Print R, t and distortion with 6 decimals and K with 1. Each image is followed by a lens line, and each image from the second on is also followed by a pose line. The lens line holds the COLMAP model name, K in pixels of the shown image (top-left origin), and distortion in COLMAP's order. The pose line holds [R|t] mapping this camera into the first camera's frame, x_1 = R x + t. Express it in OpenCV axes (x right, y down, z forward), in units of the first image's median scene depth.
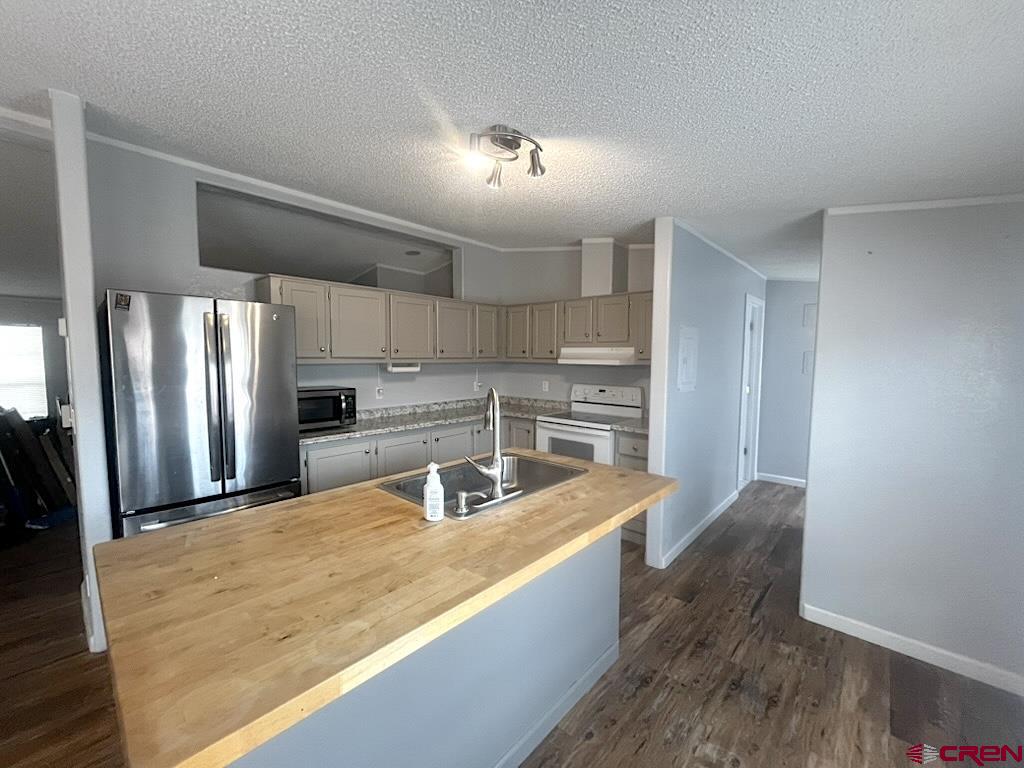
lens RADIAL K [[412.7, 0, 507.9], [0, 412.7, 385.8], [0, 0, 1]] dist [-0.007532, 0.001522]
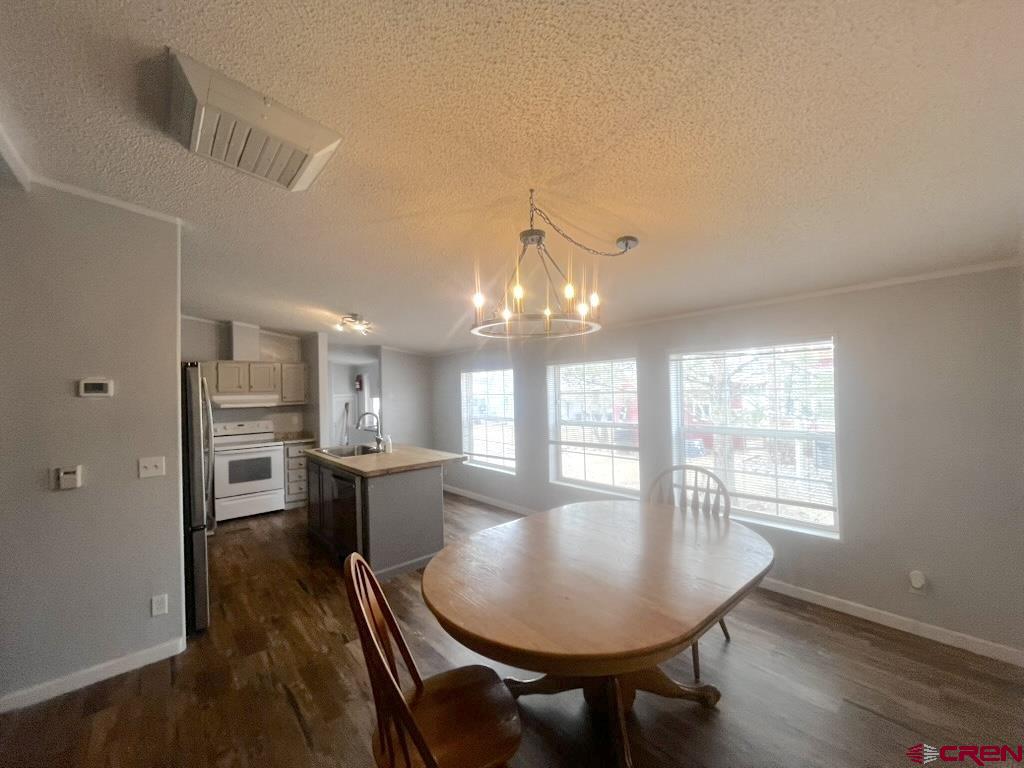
lens RADIAL K [[412.7, 0, 506.7], [0, 412.7, 382.4], [0, 0, 1]] dist [-0.007532, 0.001522]
pose [[0.123968, 0.008180, 0.992252, -1.416431], [0.093941, 0.995378, -0.019942, -0.027697], [-0.987829, 0.095686, 0.122627, -0.134193]]
